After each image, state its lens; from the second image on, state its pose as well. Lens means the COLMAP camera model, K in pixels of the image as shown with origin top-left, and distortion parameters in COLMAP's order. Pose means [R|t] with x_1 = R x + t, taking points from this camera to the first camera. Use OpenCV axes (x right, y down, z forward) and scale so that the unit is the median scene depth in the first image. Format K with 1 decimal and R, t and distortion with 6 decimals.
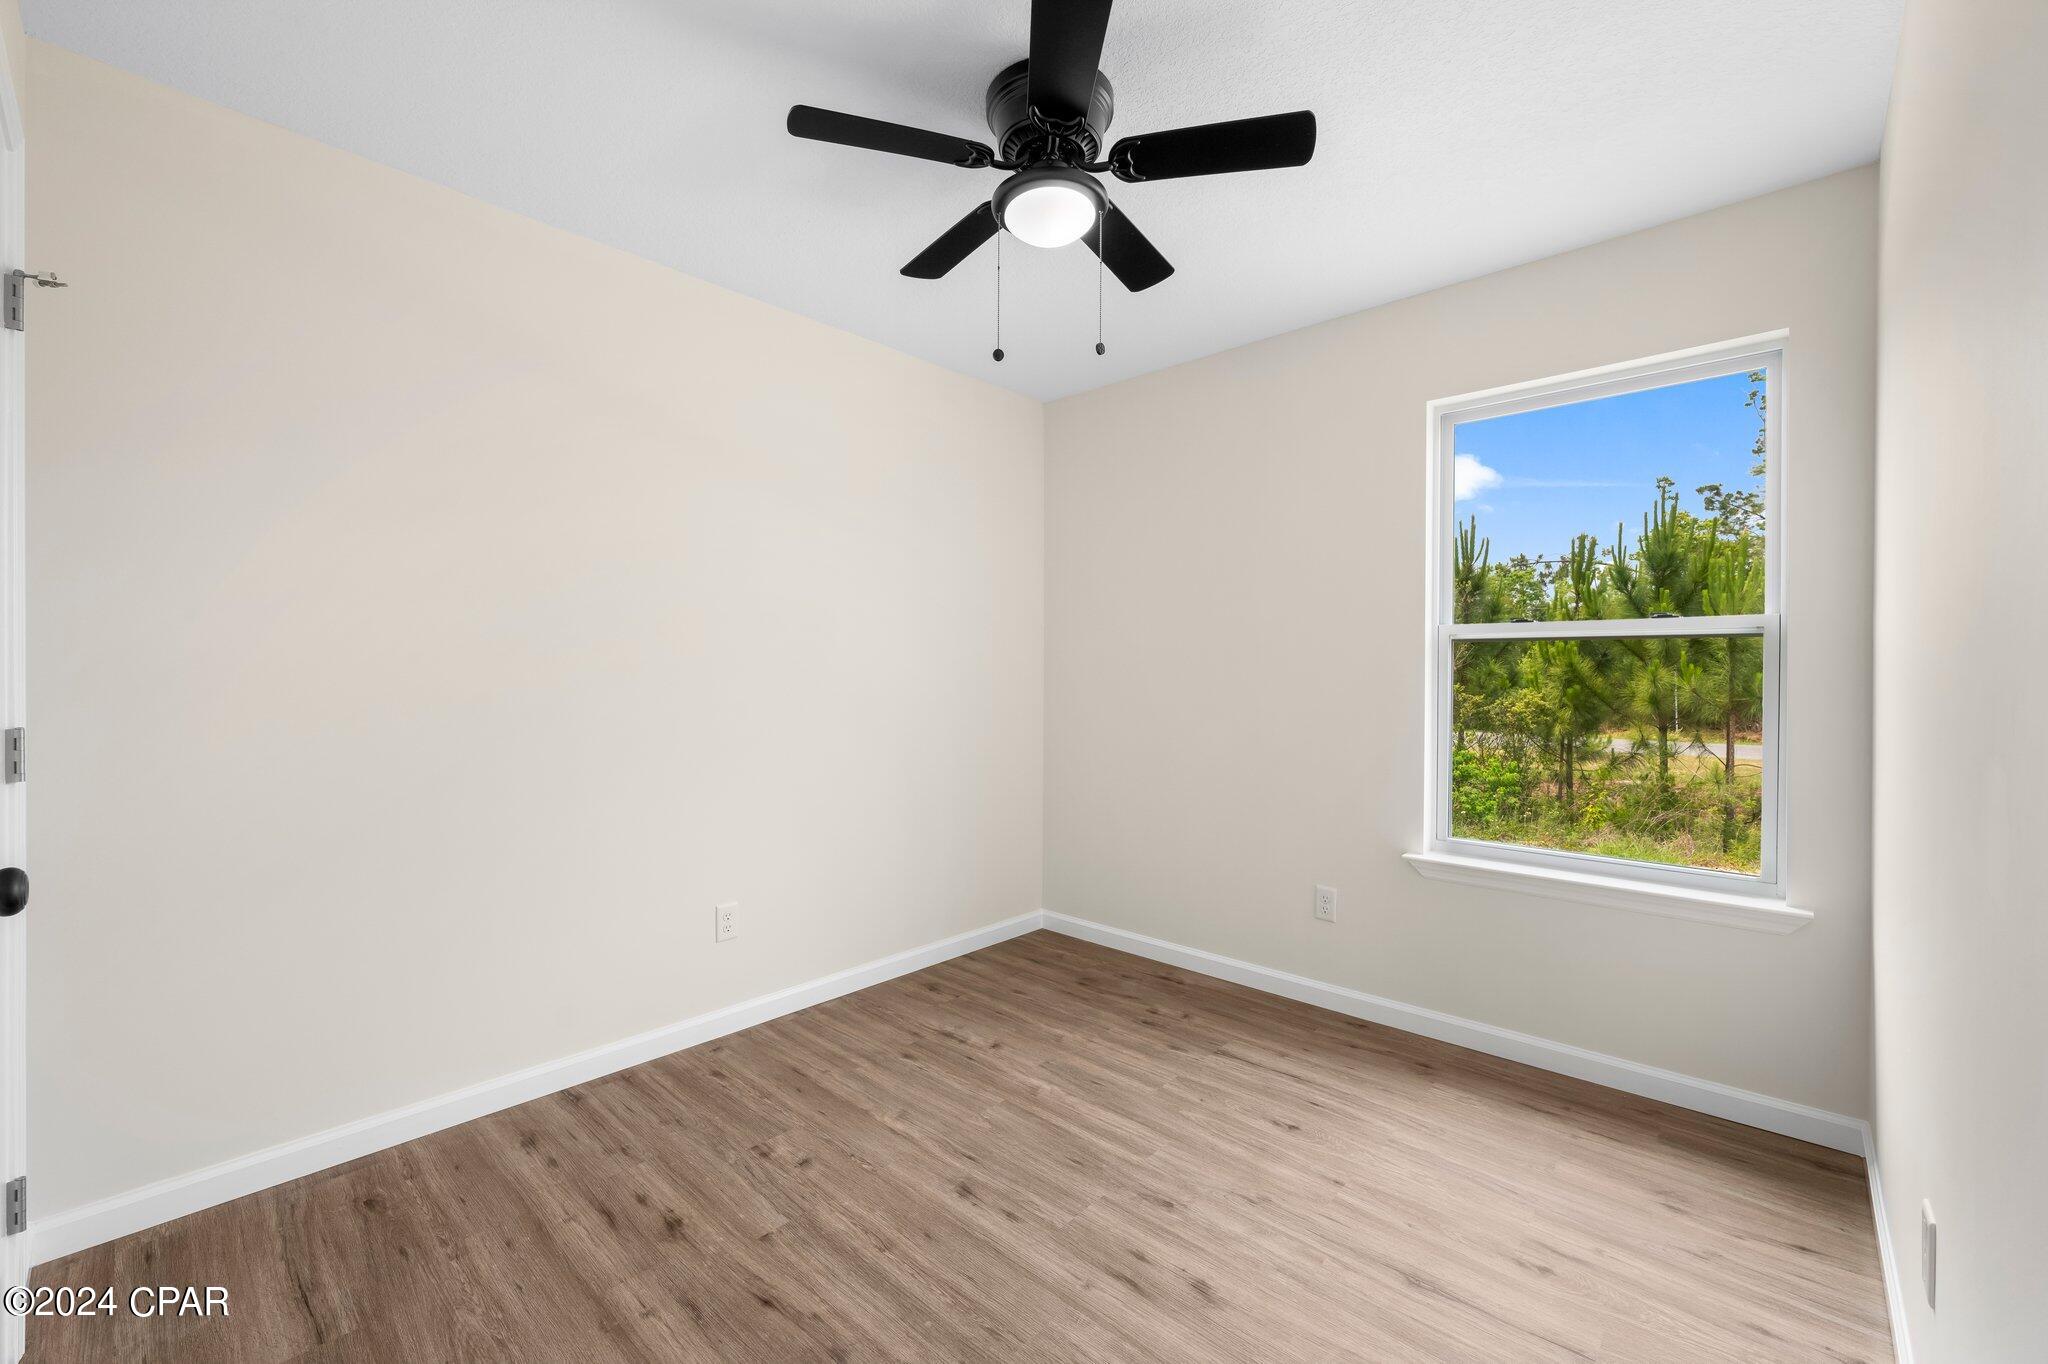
lens RADIAL K [[864.0, 0, 1037.2], [0, 864.0, 668.6], [0, 0, 1]] dist [-0.002768, -0.000024]
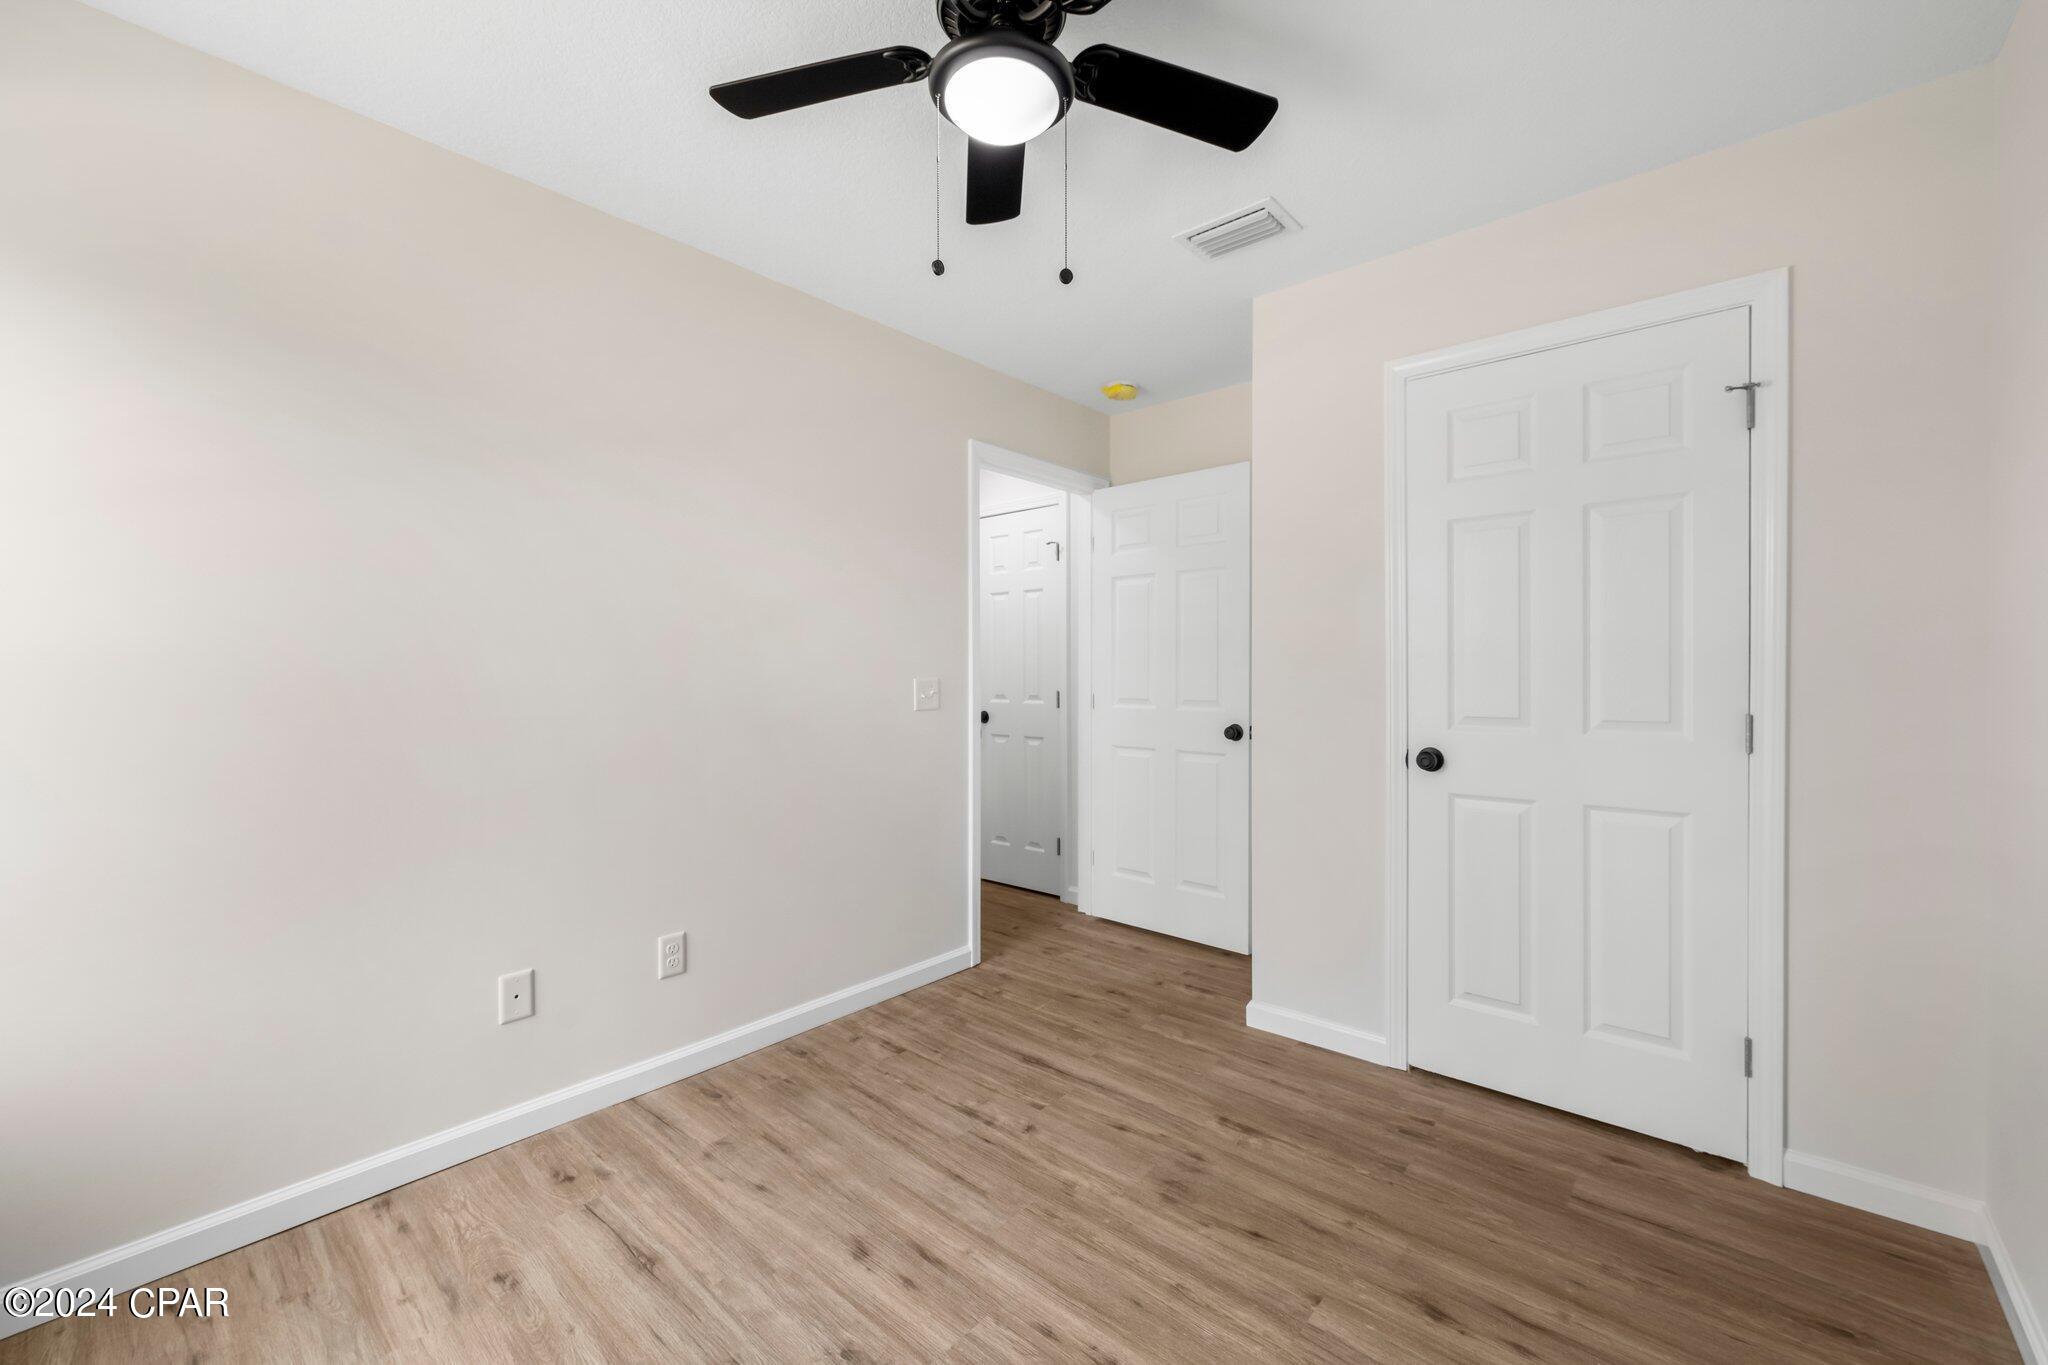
lens RADIAL K [[864.0, 0, 1037.2], [0, 864.0, 669.1], [0, 0, 1]] dist [-0.002768, -0.000024]
pose [[-0.999722, -0.002265, -0.023477, -0.000556], [-0.002165, 0.999988, -0.004296, 0.004091], [0.023487, -0.004244, -0.999715, 2.019856]]
